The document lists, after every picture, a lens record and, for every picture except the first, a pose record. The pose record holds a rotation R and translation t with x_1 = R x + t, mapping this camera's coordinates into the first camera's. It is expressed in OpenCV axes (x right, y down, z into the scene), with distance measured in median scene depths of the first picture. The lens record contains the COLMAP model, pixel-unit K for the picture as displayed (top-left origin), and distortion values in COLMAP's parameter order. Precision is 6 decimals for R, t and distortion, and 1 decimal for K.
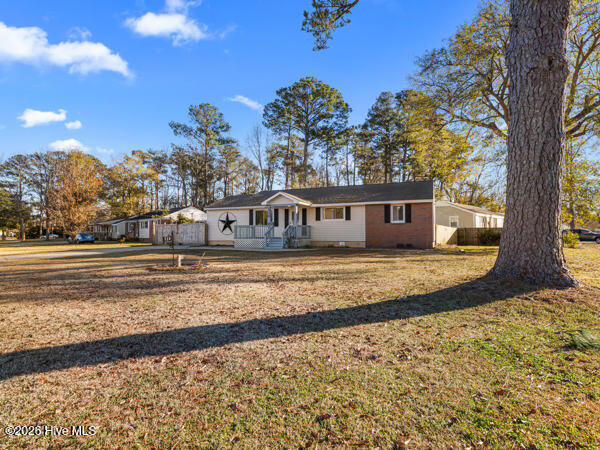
lens RADIAL K [[285.7, 0, 300.0], [0, 285.7, 225.0], [0, 0, 1]] dist [0.000121, 0.000003]
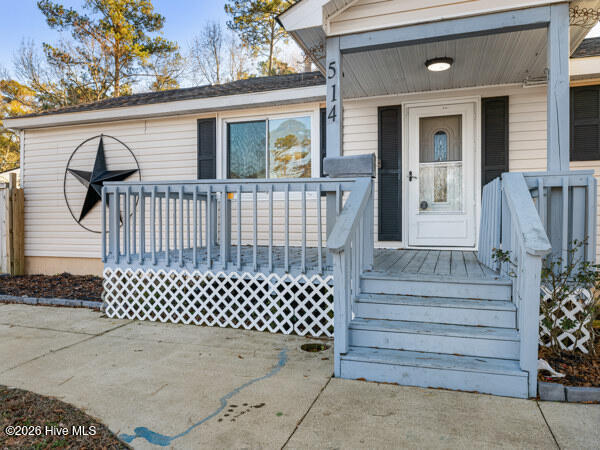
lens RADIAL K [[422.2, 0, 300.0], [0, 422.2, 225.0], [0, 0, 1]] dist [-0.001554, -0.000632]
pose [[0.998535, -0.002113, 0.054067, -0.110962], [-0.000116, 0.999151, 0.041201, 0.013058], [-0.054108, -0.041147, 0.997687, 0.638992]]
